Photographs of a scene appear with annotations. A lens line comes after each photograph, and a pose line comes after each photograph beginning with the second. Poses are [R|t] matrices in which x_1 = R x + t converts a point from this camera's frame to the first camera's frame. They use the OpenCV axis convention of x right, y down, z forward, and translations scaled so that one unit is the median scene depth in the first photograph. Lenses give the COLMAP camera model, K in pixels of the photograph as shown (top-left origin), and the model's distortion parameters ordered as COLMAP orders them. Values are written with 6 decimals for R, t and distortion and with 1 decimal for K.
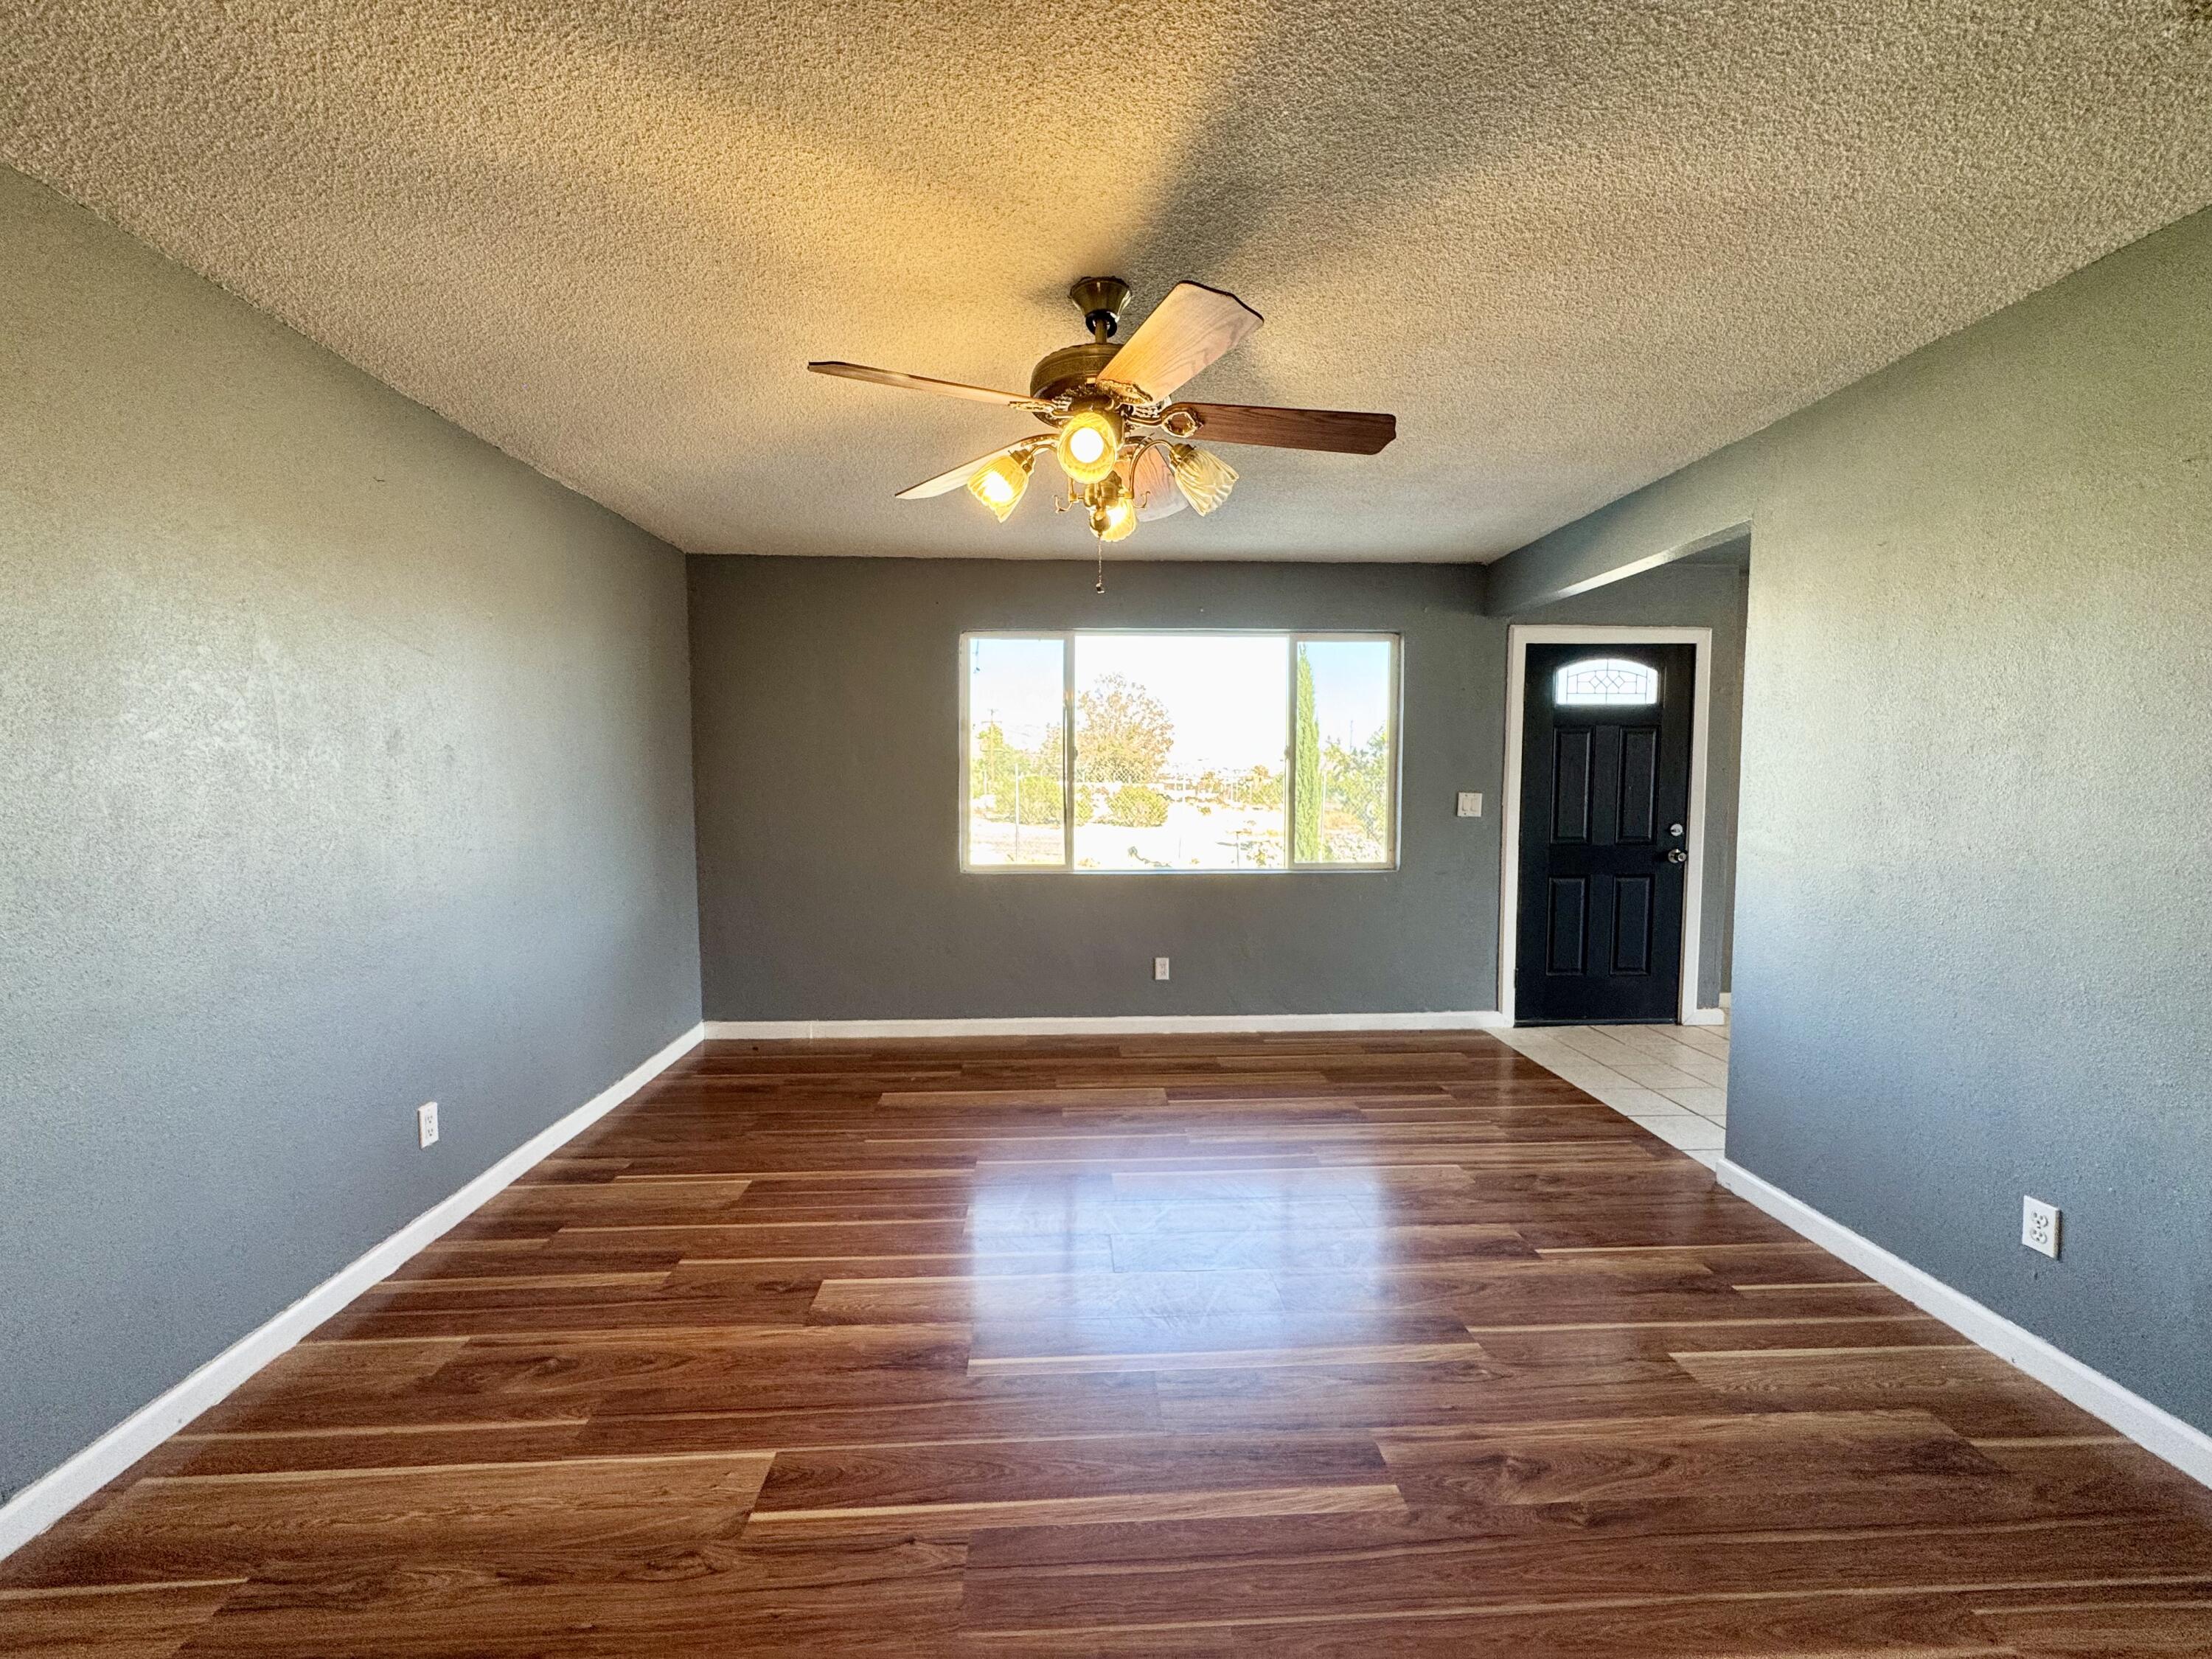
lens RADIAL K [[886.8, 0, 1106.0], [0, 886.8, 829.5], [0, 0, 1]] dist [-0.002234, 0.000101]
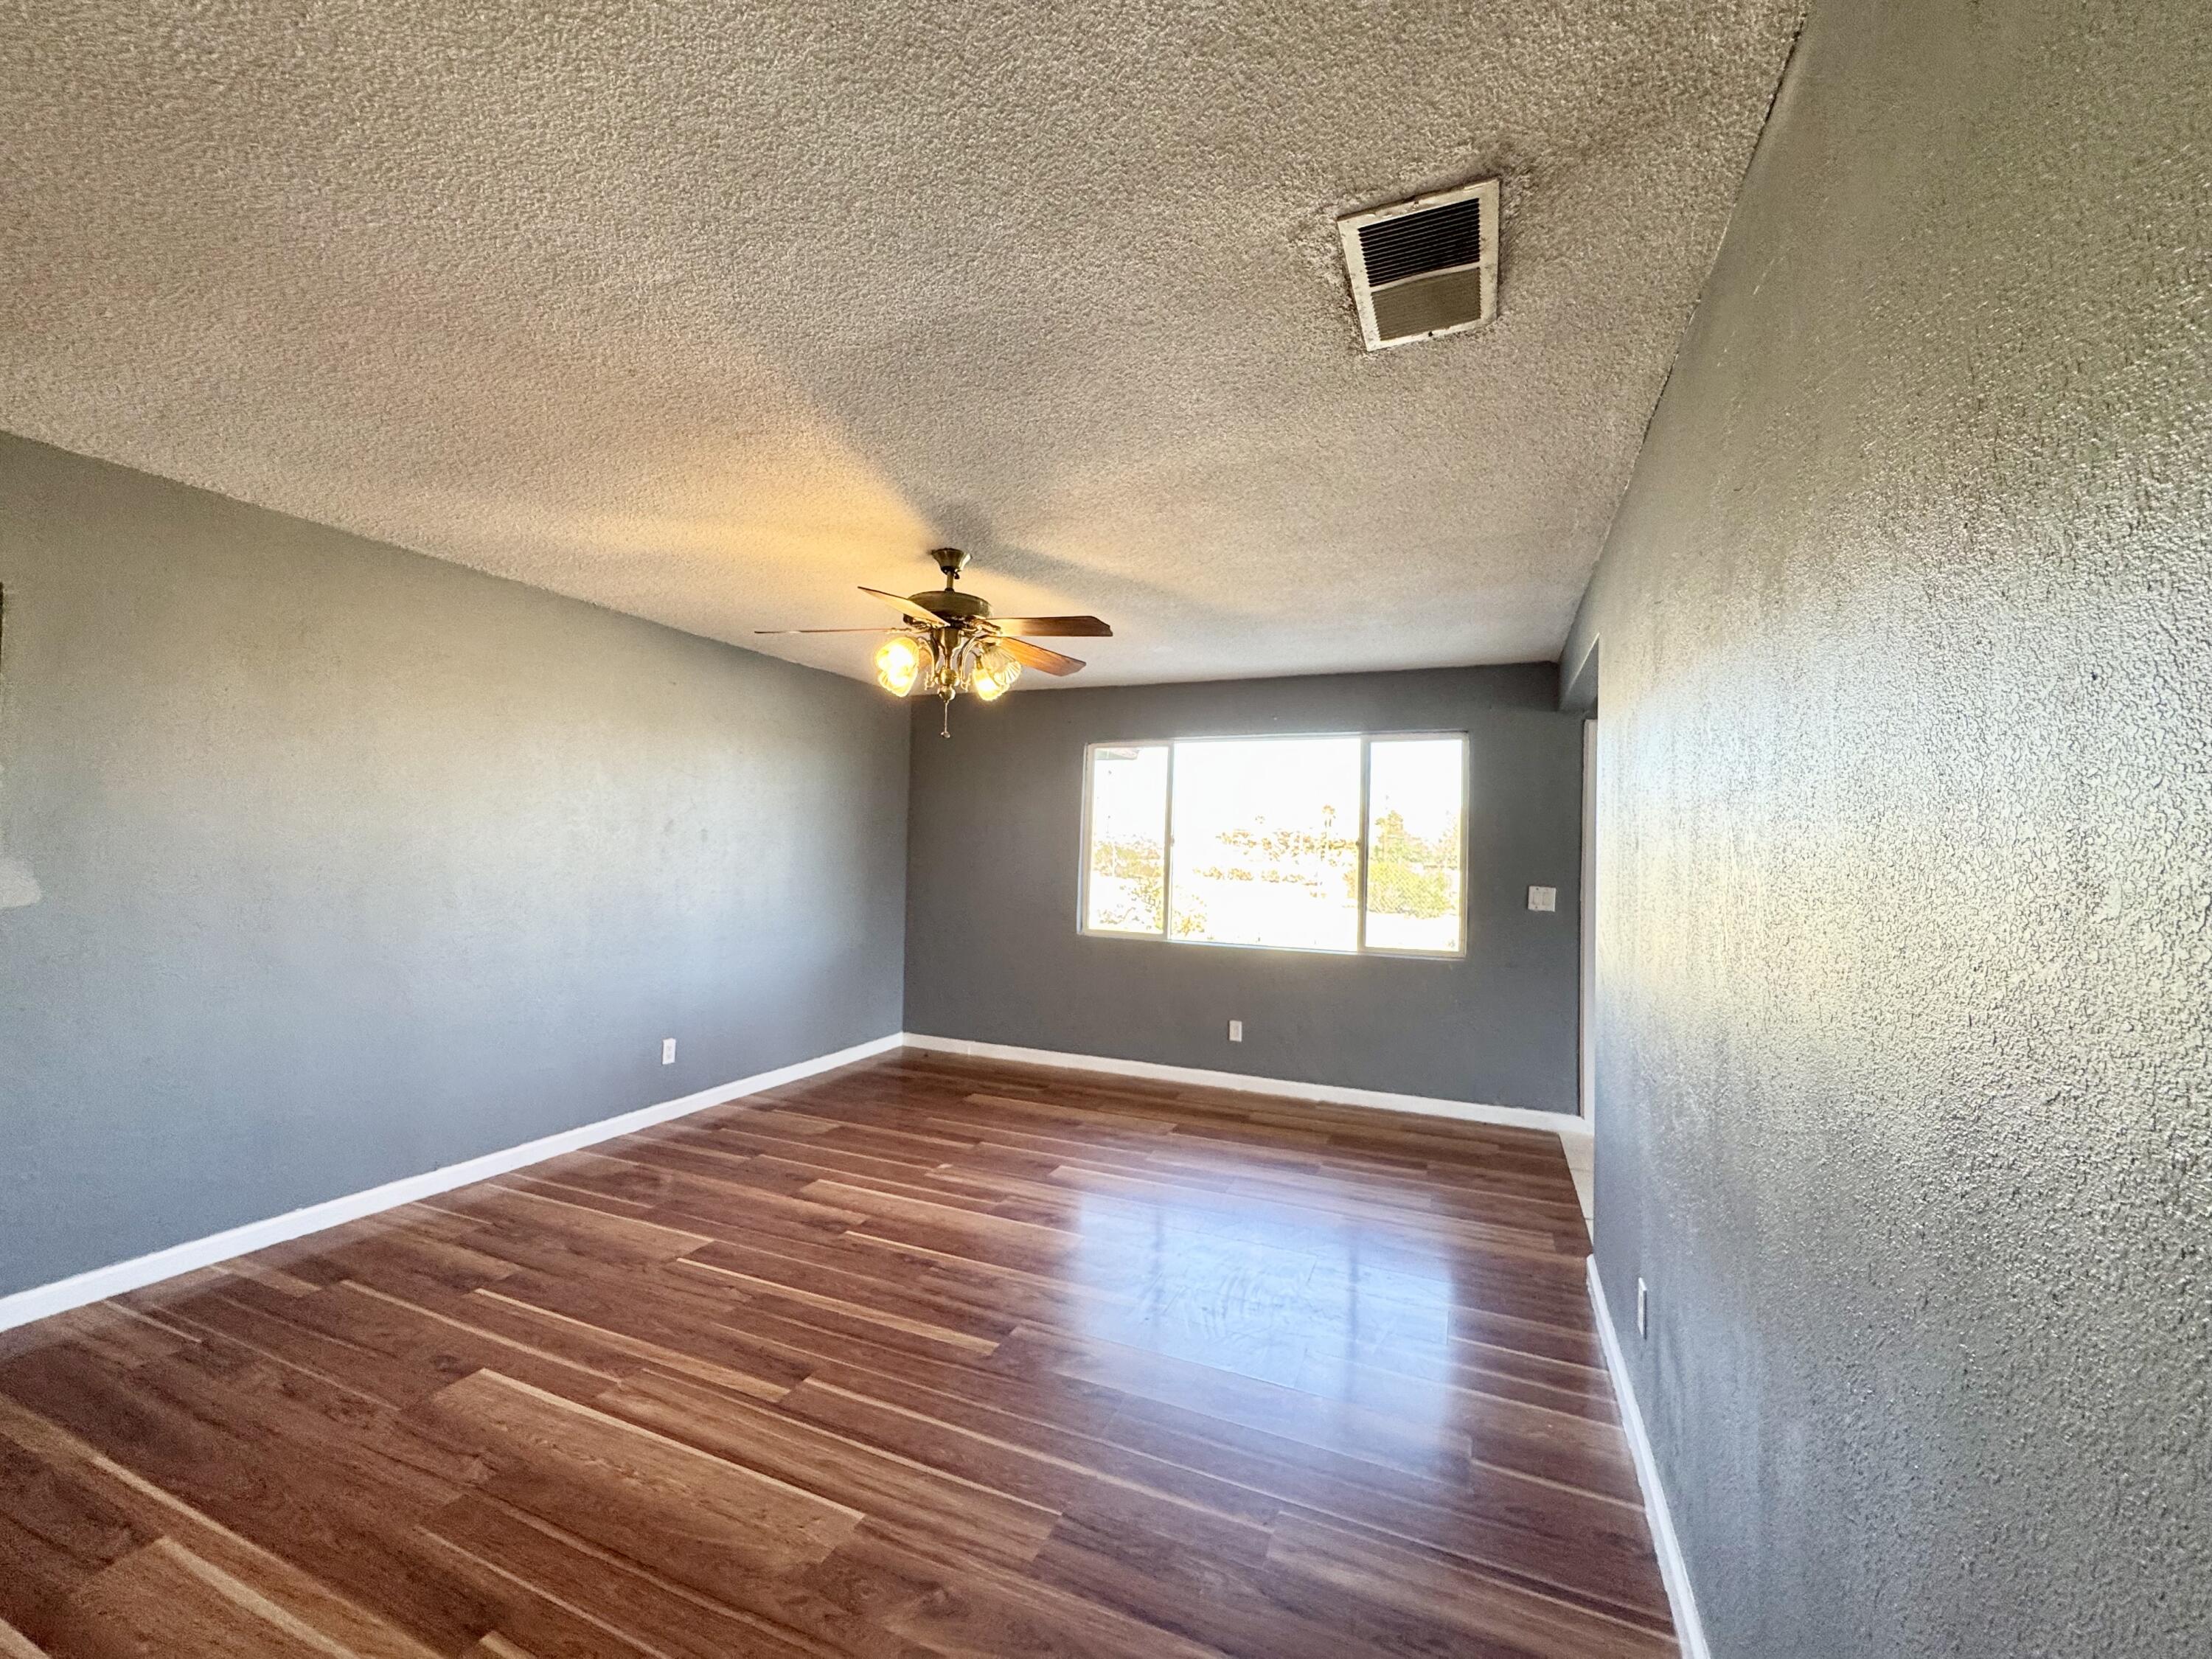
lens RADIAL K [[886.8, 0, 1106.0], [0, 886.8, 829.5], [0, 0, 1]] dist [-0.002234, 0.000101]
pose [[0.901067, 0.012208, -0.433508, 0.497449], [-0.053374, 0.995126, -0.082917, 0.004233], [0.430383, 0.097852, 0.897327, -0.141452]]
